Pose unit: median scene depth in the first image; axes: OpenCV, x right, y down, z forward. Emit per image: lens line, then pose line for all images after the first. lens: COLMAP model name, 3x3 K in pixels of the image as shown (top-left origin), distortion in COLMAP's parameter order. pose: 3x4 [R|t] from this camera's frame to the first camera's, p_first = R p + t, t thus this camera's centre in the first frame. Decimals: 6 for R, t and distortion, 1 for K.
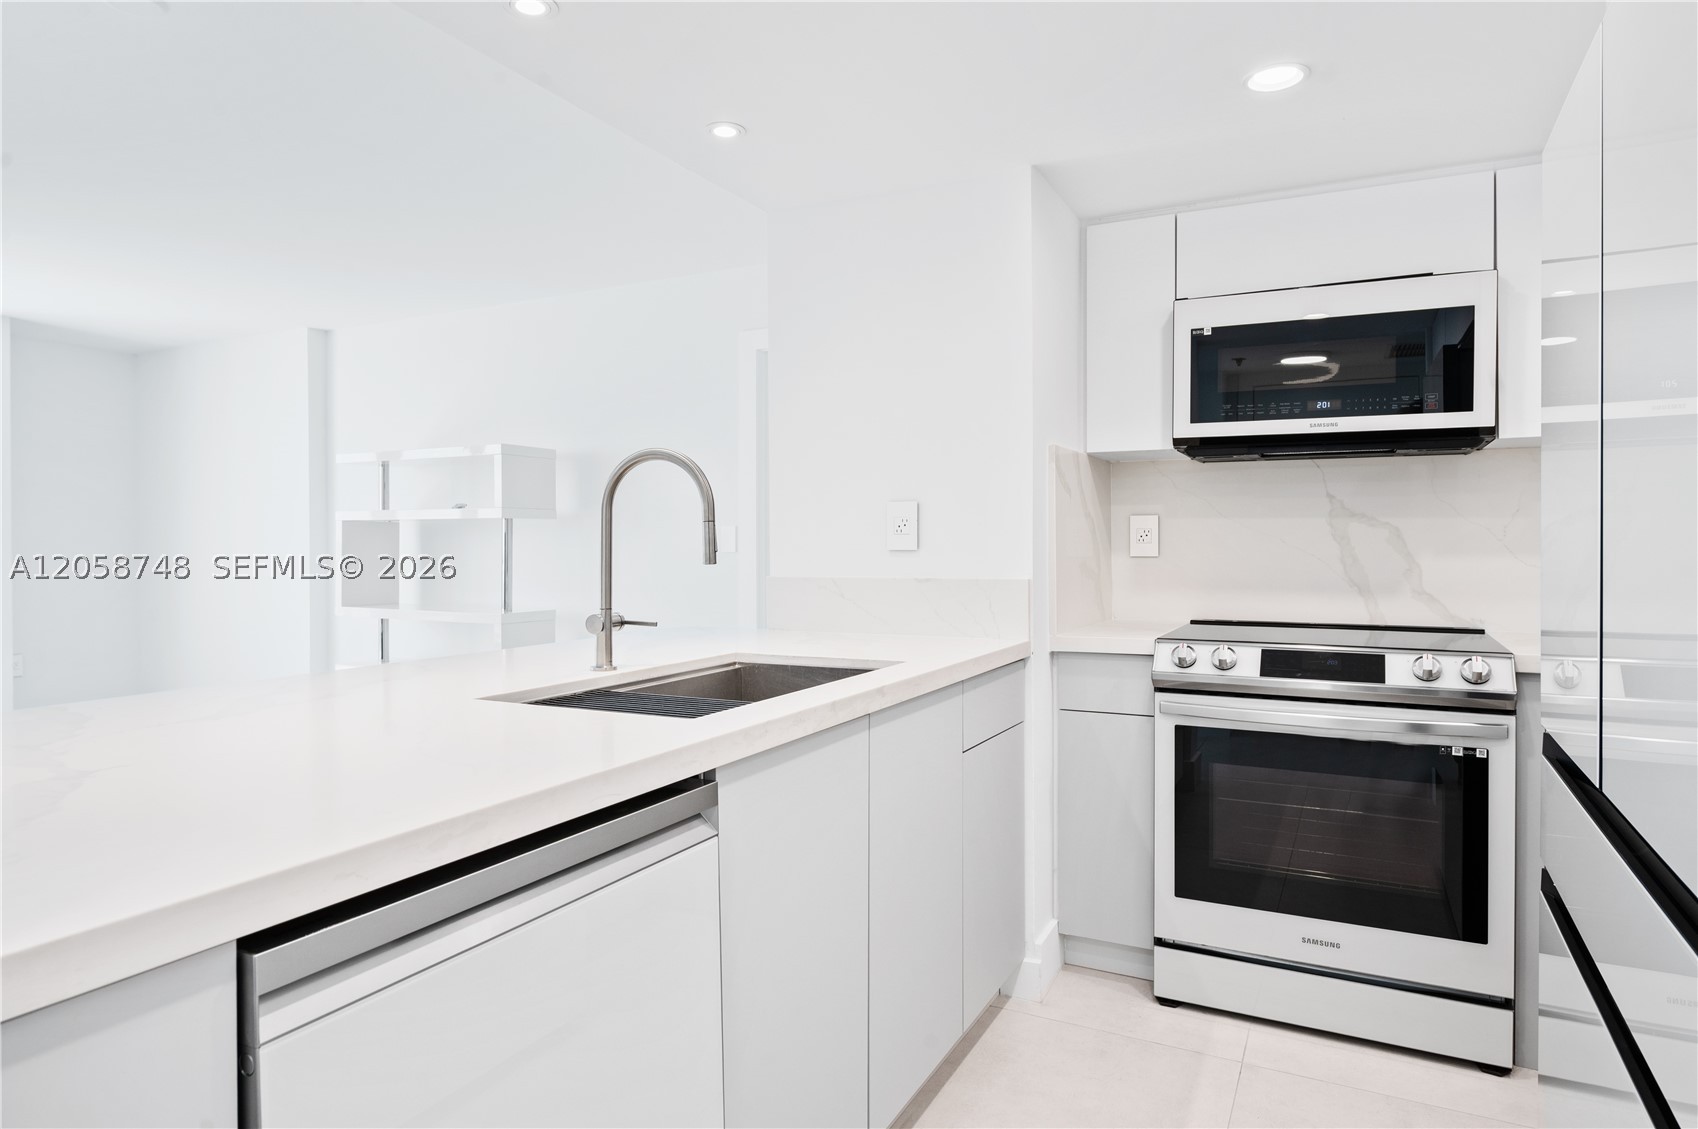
lens RADIAL K [[999.2, 0, 844.2], [0, 999.2, 552.4], [0, 0, 1]] dist [0.002805, -0.000779]
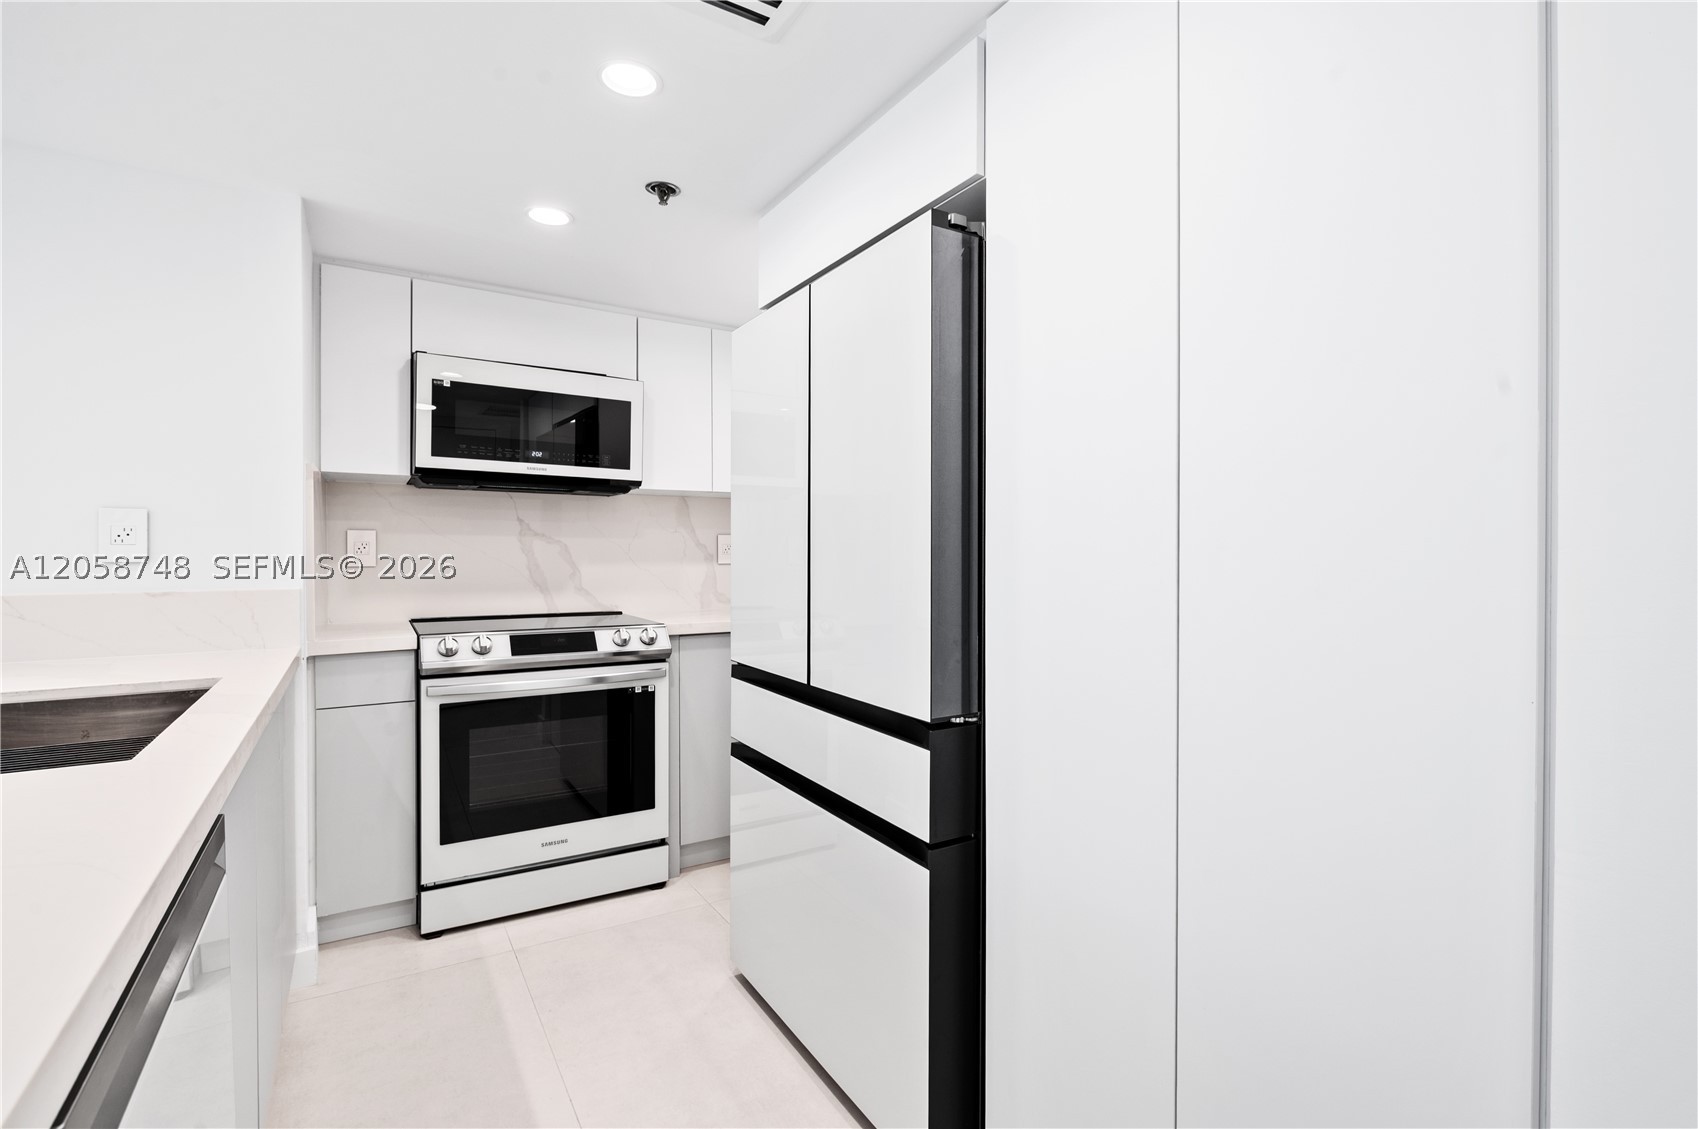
lens RADIAL K [[772.0, 0, 846.1], [0, 772.0, 564.2], [0, 0, 1]] dist [-0.002602, 0.000226]
pose [[0.520498, -0.008822, 0.853817, -0.201119], [0.006215, 0.999959, 0.006544, -0.000705], [-0.853840, 0.001900, 0.520532, 0.086189]]
